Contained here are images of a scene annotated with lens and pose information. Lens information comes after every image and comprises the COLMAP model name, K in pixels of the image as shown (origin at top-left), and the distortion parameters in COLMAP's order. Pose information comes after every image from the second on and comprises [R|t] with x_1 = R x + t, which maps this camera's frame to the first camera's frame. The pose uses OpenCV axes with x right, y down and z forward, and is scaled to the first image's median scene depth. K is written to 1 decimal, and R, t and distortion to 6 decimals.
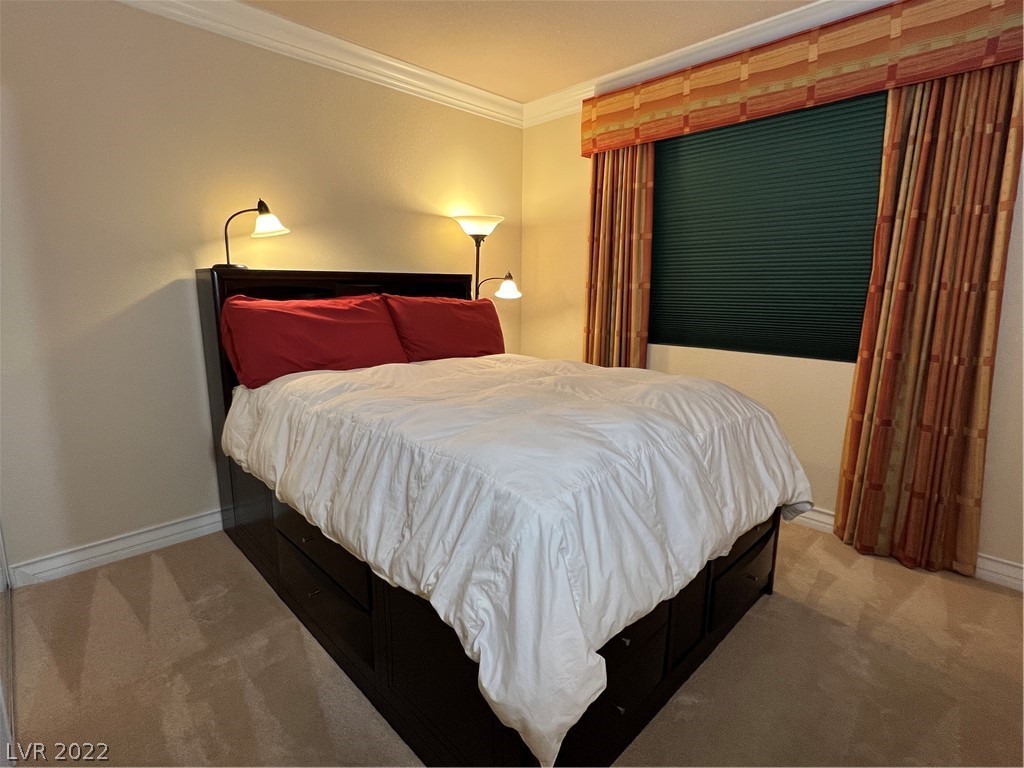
lens RADIAL K [[520.0, 0, 512.8], [0, 520.0, 377.5], [0, 0, 1]] dist [-0.002733, 0.000684]
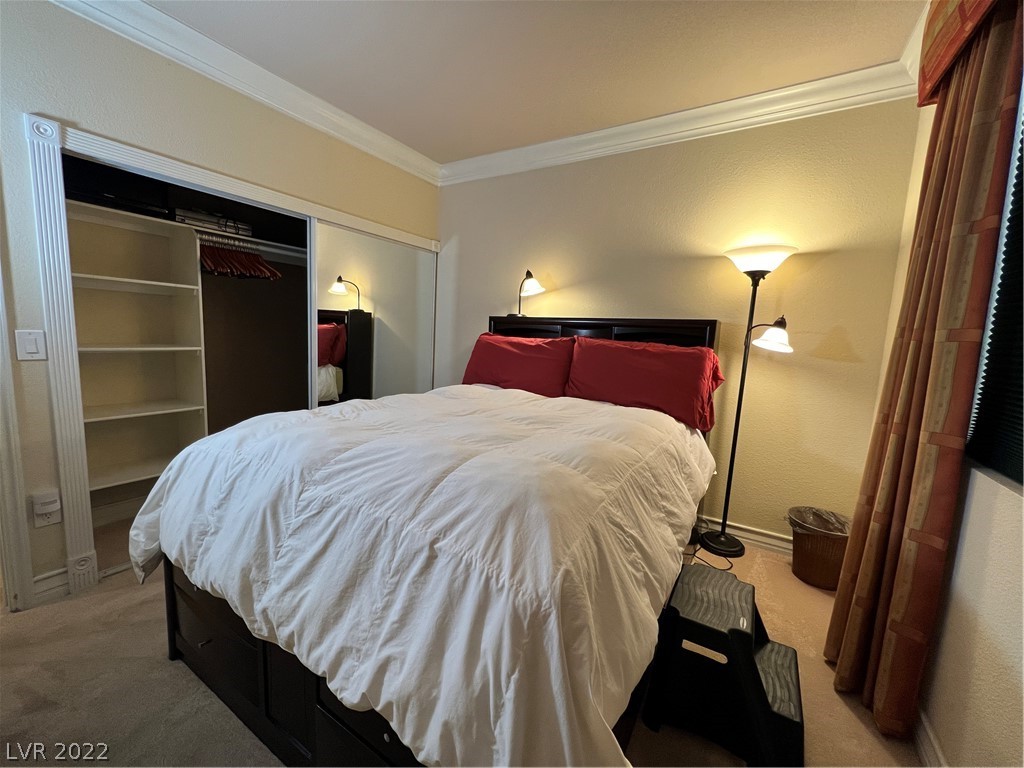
lens RADIAL K [[411.9, 0, 512.0], [0, 411.9, 384.0], [0, 0, 1]] dist [0.001357, 0.000110]
pose [[0.240956, 0.131728, -0.961555, 0.494915], [-0.203180, 0.975639, 0.082743, -0.083684], [0.949030, 0.175431, 0.261850, 0.522199]]
